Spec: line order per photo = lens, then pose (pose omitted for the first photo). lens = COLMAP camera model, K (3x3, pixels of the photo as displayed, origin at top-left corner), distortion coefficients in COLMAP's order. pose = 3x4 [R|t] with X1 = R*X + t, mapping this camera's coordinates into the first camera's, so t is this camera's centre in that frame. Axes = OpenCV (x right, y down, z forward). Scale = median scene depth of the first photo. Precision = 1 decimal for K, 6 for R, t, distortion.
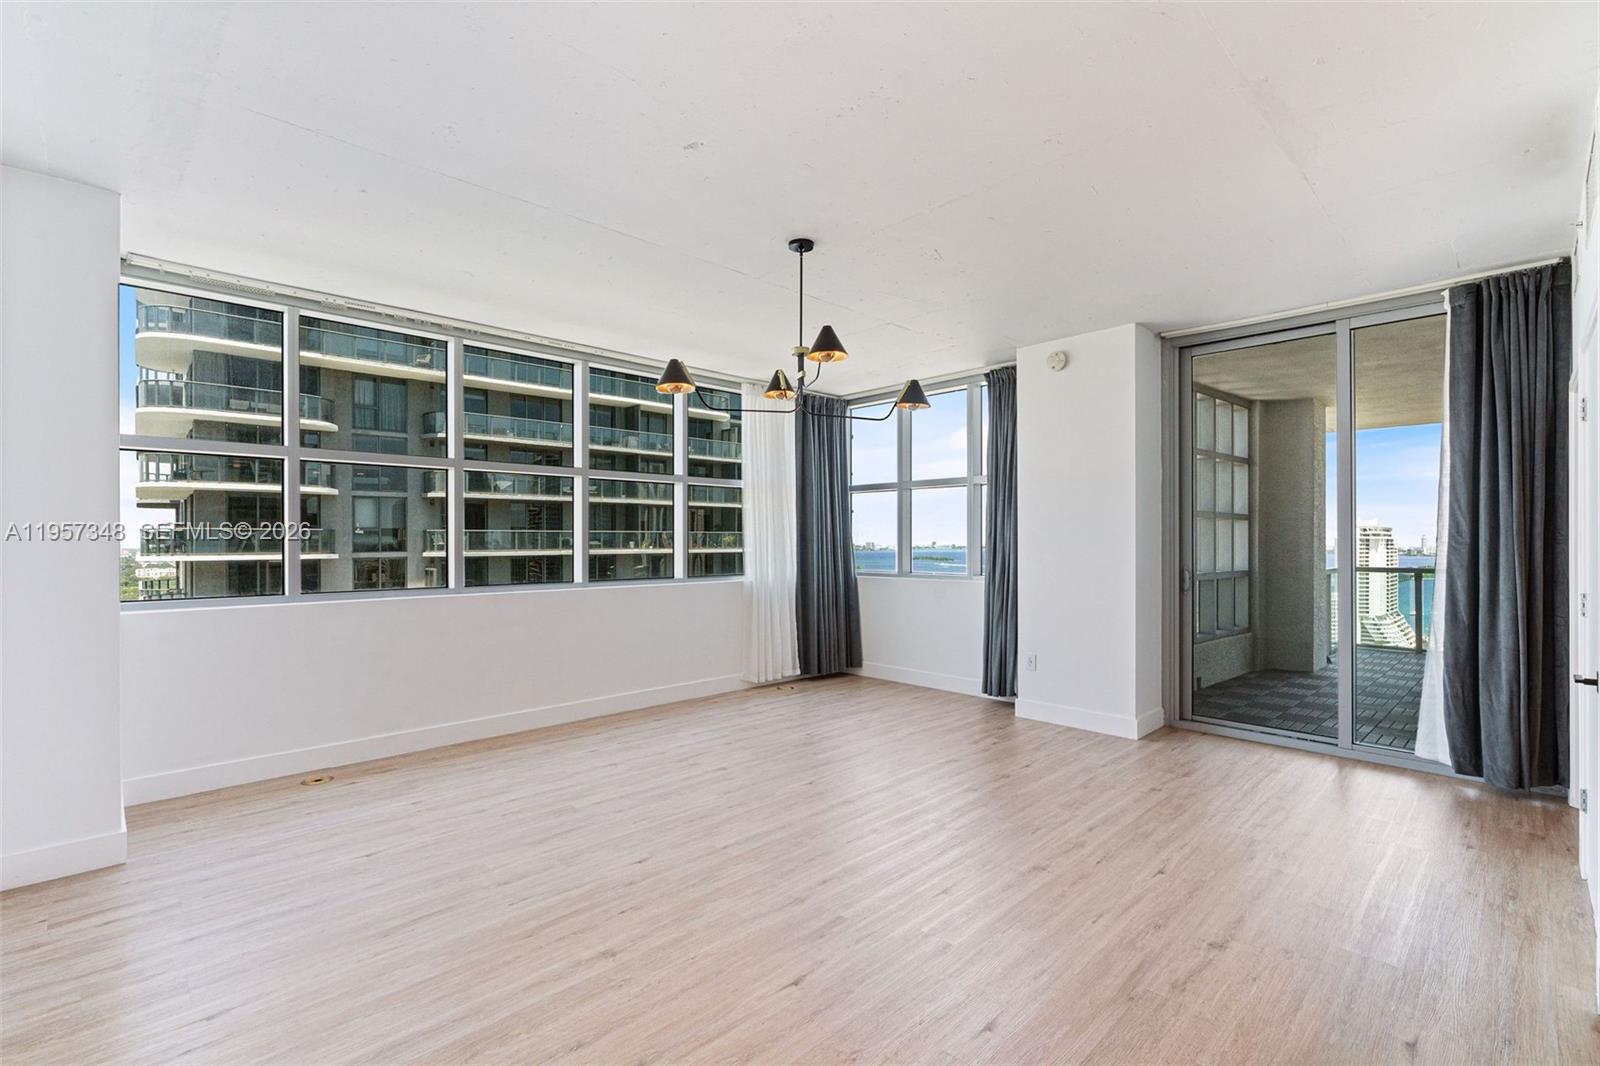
lens RADIAL K [[718.2, 0, 794.8], [0, 718.2, 533.3], [0, 0, 1]] dist [-0.010836, 0.003653]
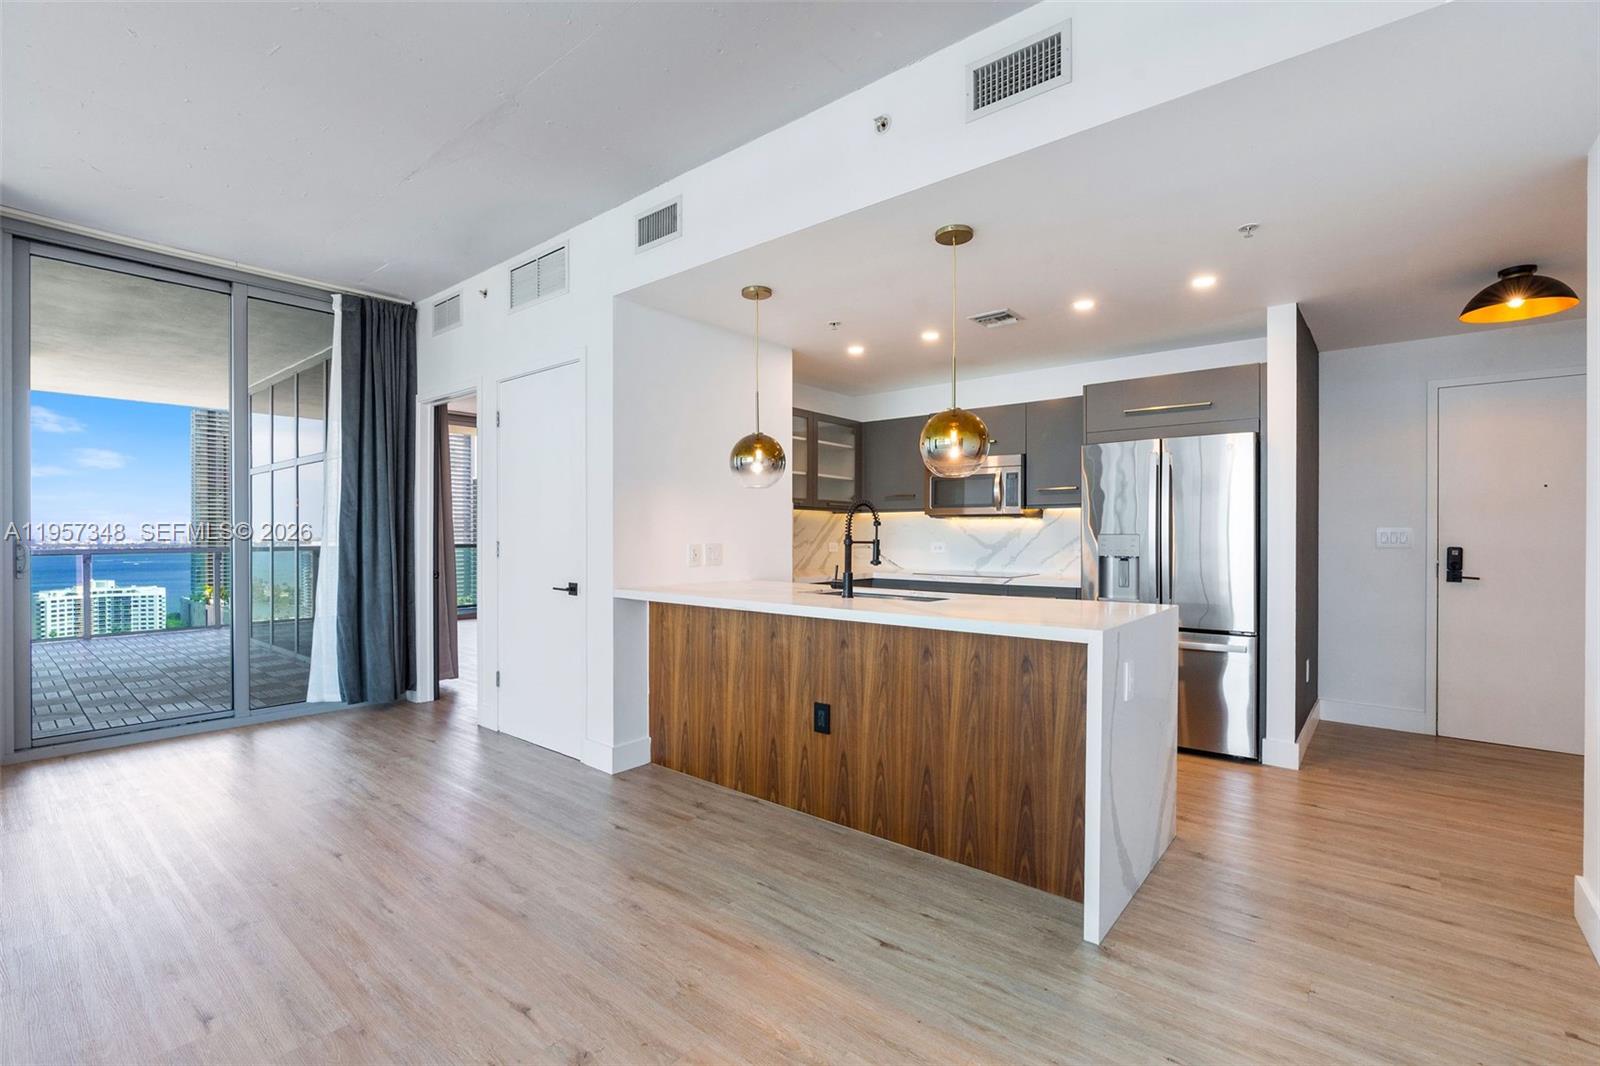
lens RADIAL K [[718.2, 0, 795.7], [0, 718.2, 533.6], [0, 0, 1]] dist [-0.010836, 0.003653]
pose [[-0.101134, -0.002150, 0.994871, -0.209658], [-0.008773, 0.999961, 0.001270, 0.027106], [-0.994834, -0.008600, -0.101149, 0.239536]]
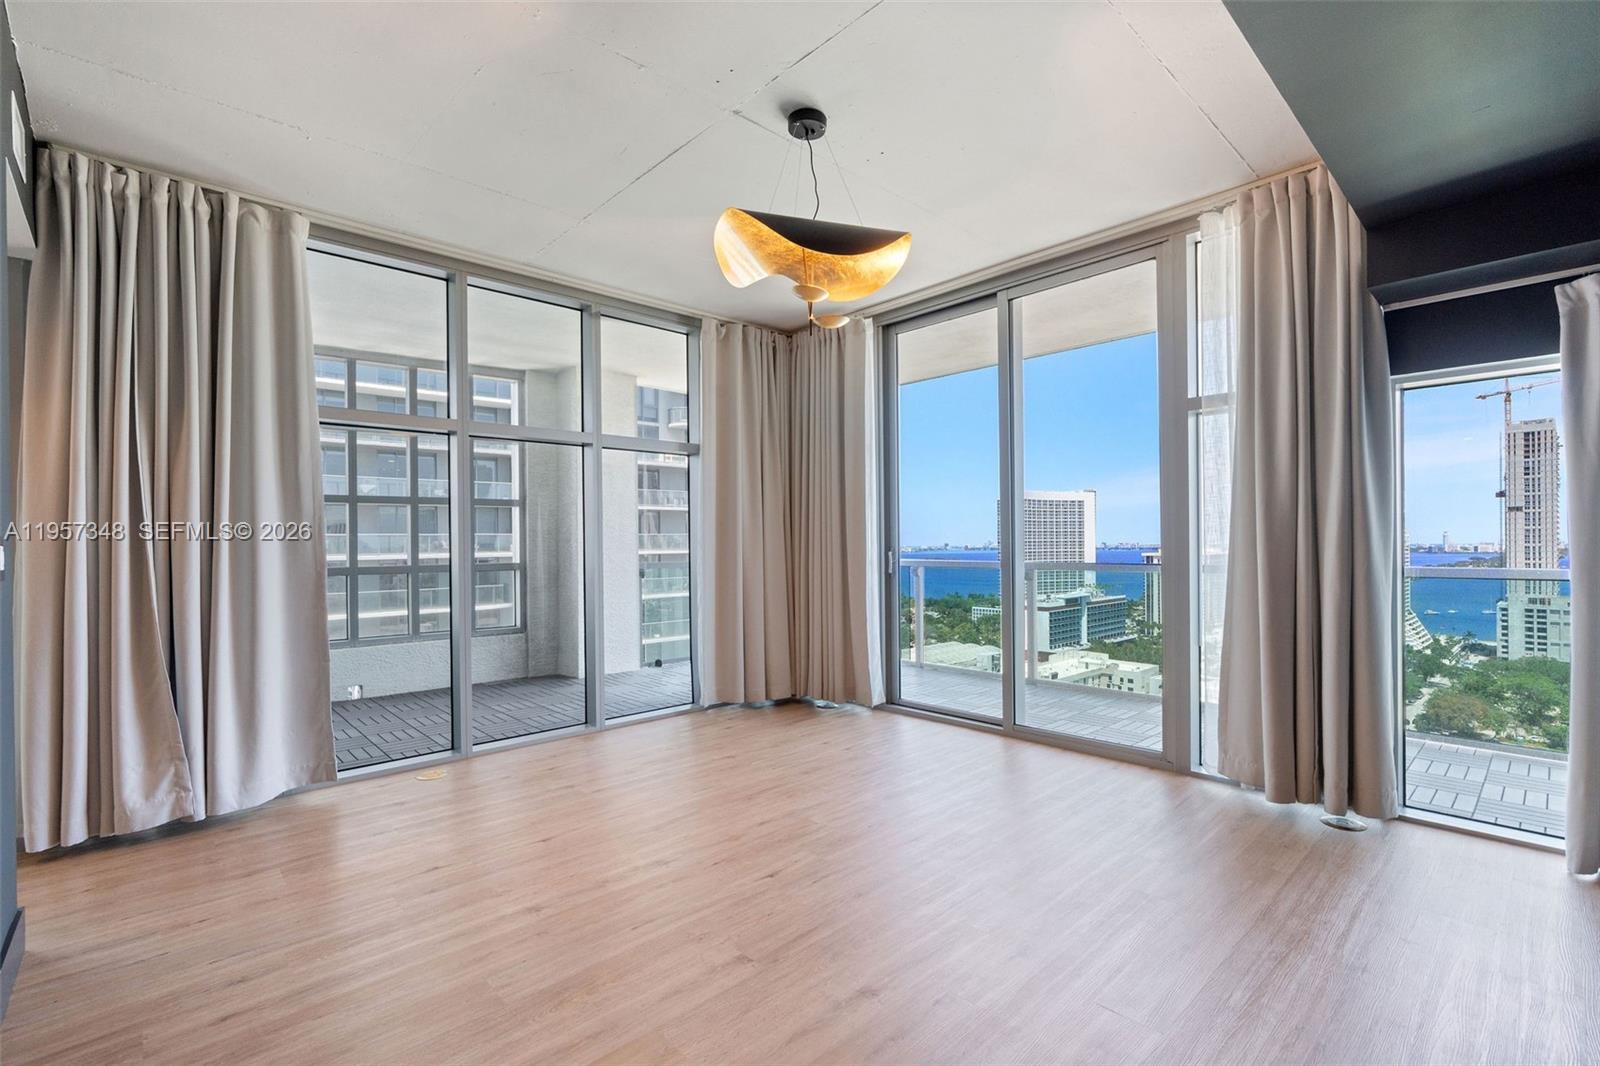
lens RADIAL K [[718.2, 0, 795.4], [0, 718.2, 536.8], [0, 0, 1]] dist [-0.010836, 0.003653]
pose [[0.999817, -0.007486, -0.017629, 0.385951], [0.007449, 0.999970, -0.002127, 0.001888], [0.017644, 0.001996, 0.999842, 0.078510]]
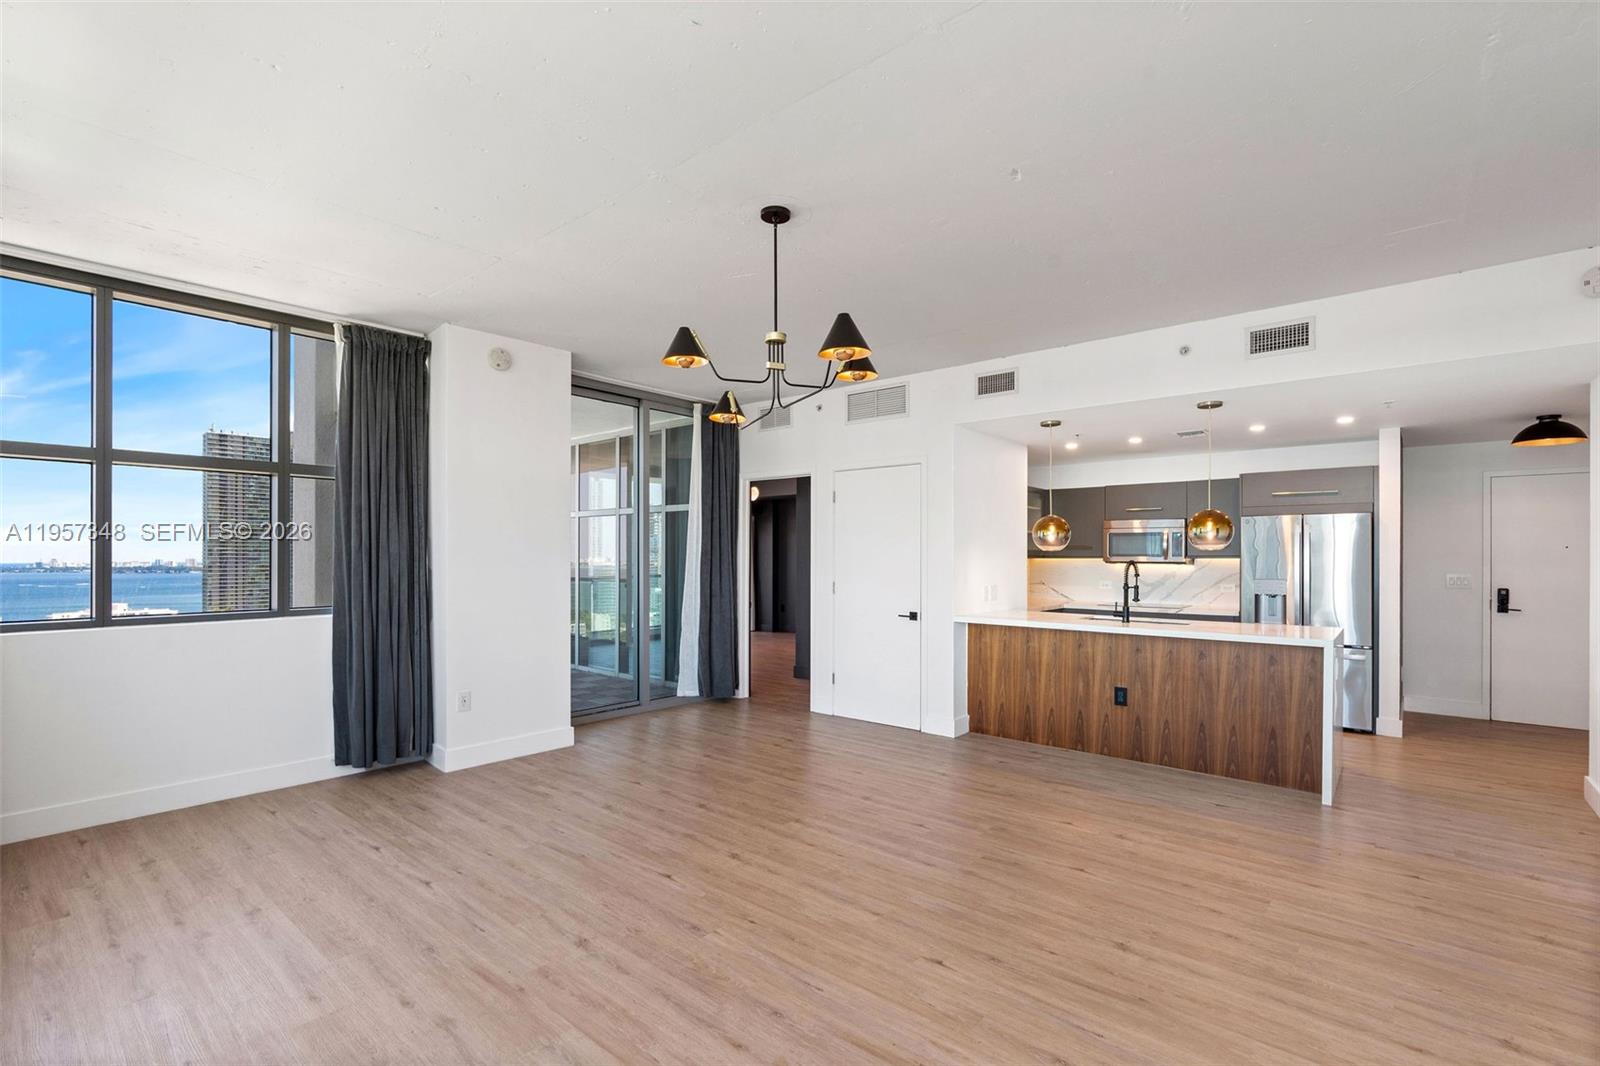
lens RADIAL K [[718.2, 0, 804.1], [0, 718.2, 555.1], [0, 0, 1]] dist [-0.010836, 0.003653]
pose [[-0.093424, 0.001647, 0.995625, -0.478709], [-0.011850, 0.999926, -0.002766, 0.003374], [-0.995556, -0.012057, -0.093398, 0.589838]]
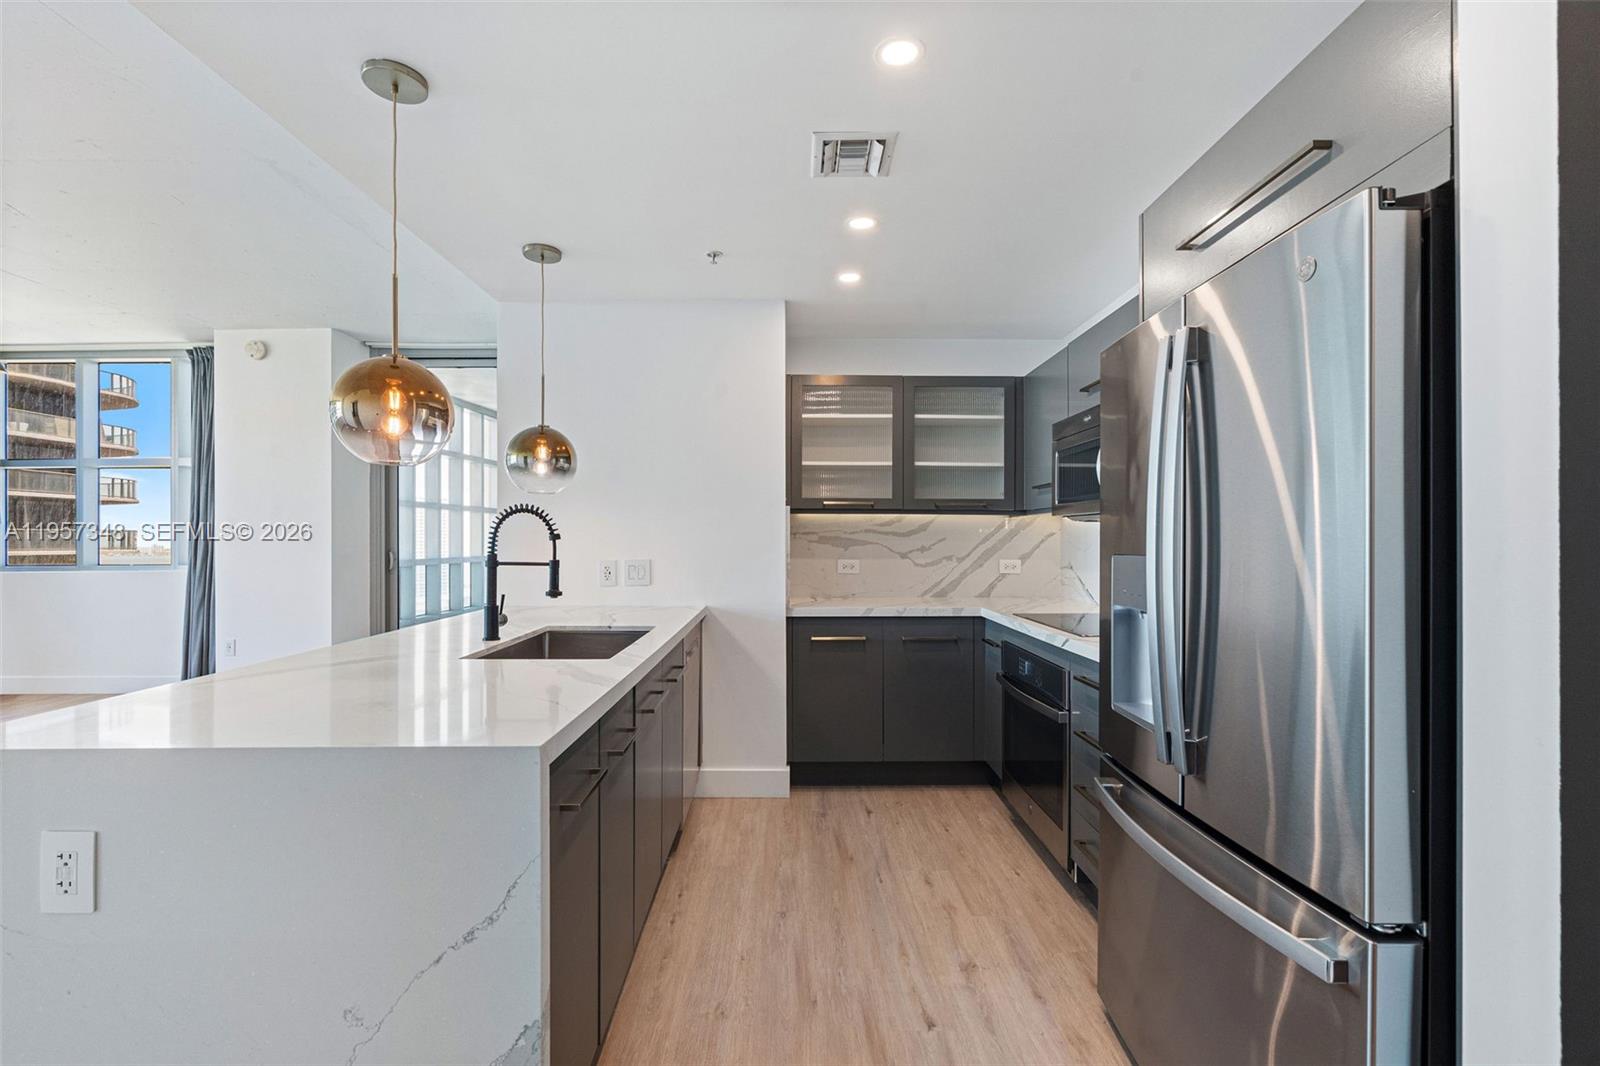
lens RADIAL K [[718.2, 0, 799.1], [0, 718.2, 532.8], [0, 0, 1]] dist [-0.010836, 0.003653]
pose [[0.689707, 0.005112, 0.724070, 0.137195], [-0.003817, 0.999987, -0.003424, 0.018414], [-0.724078, -0.000402, 0.689718, -0.222341]]
